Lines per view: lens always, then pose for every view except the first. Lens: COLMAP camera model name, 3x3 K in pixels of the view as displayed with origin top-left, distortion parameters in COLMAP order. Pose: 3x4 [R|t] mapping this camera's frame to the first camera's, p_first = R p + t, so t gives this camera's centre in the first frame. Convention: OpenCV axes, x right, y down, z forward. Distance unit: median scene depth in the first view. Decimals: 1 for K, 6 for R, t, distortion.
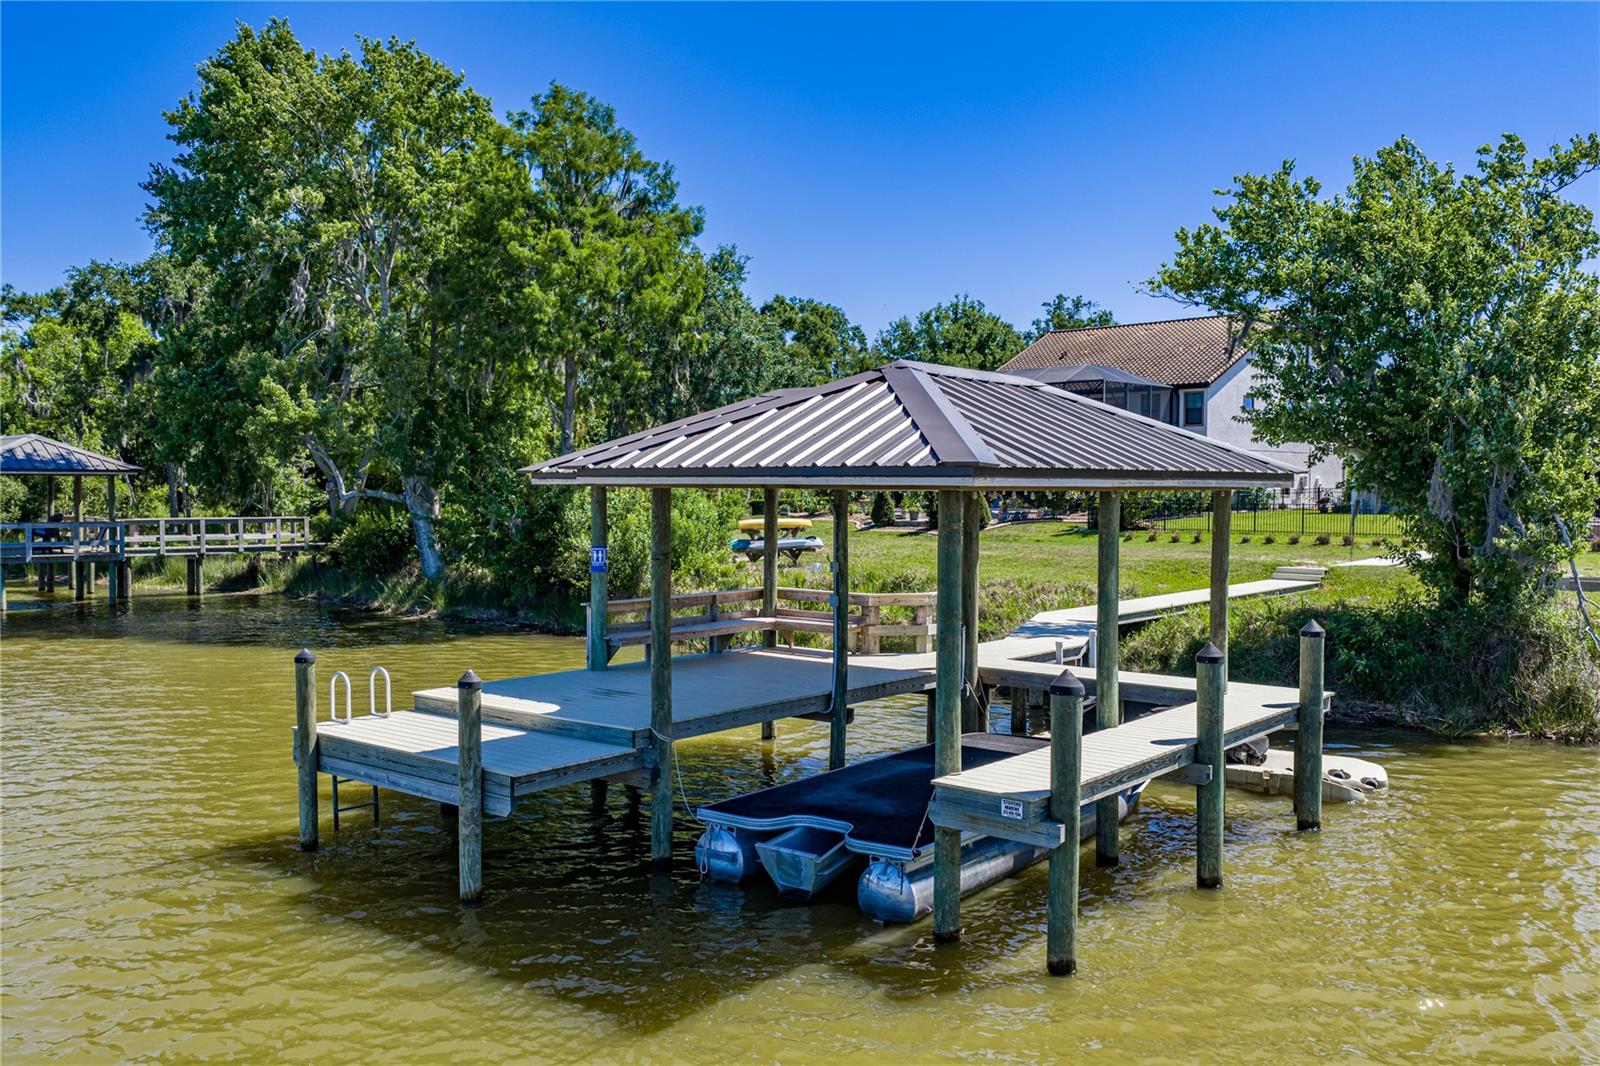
lens RADIAL K [[1328.8, 0, 795.8], [0, 1328.8, 532.5], [0, 0, 1]] dist [0.028070, 0.006102]
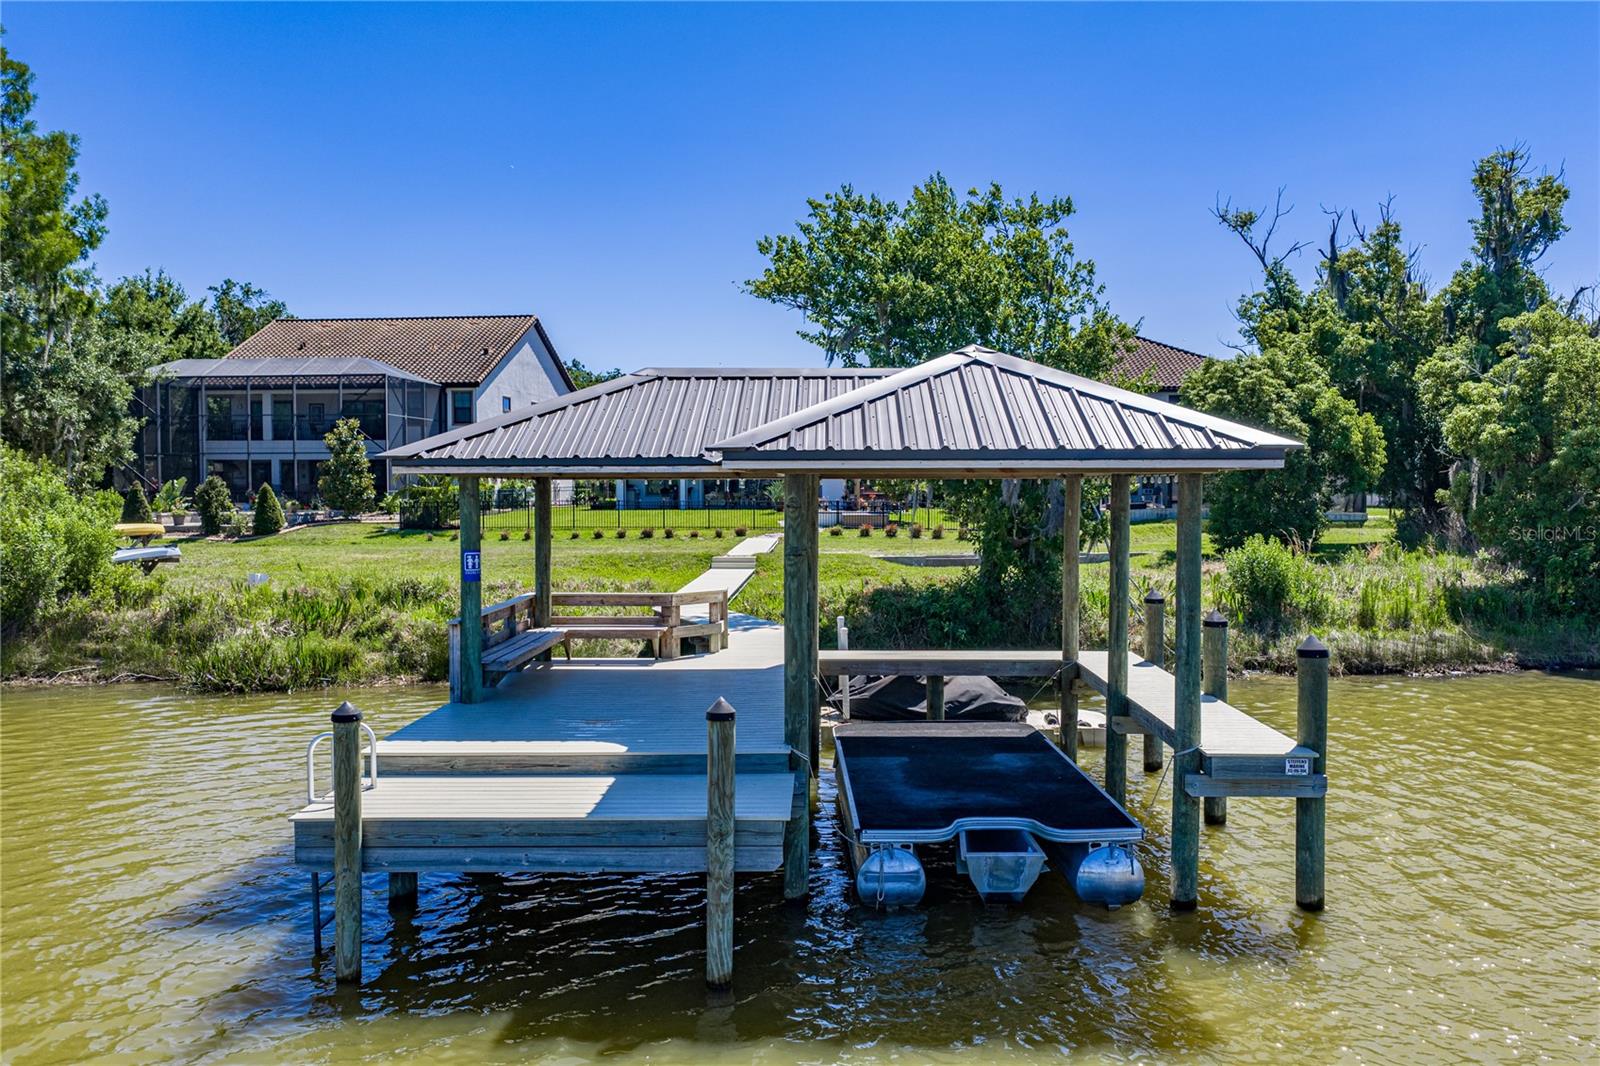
lens RADIAL K [[1328.8, 0, 795.8], [0, 1328.8, 532.5], [0, 0, 1]] dist [0.028070, 0.006102]
pose [[0.792266, -0.026230, 0.609612, -0.188777], [0.027163, 0.999601, 0.007710, -0.000359], [-0.609571, 0.010450, 0.792662, 0.091421]]
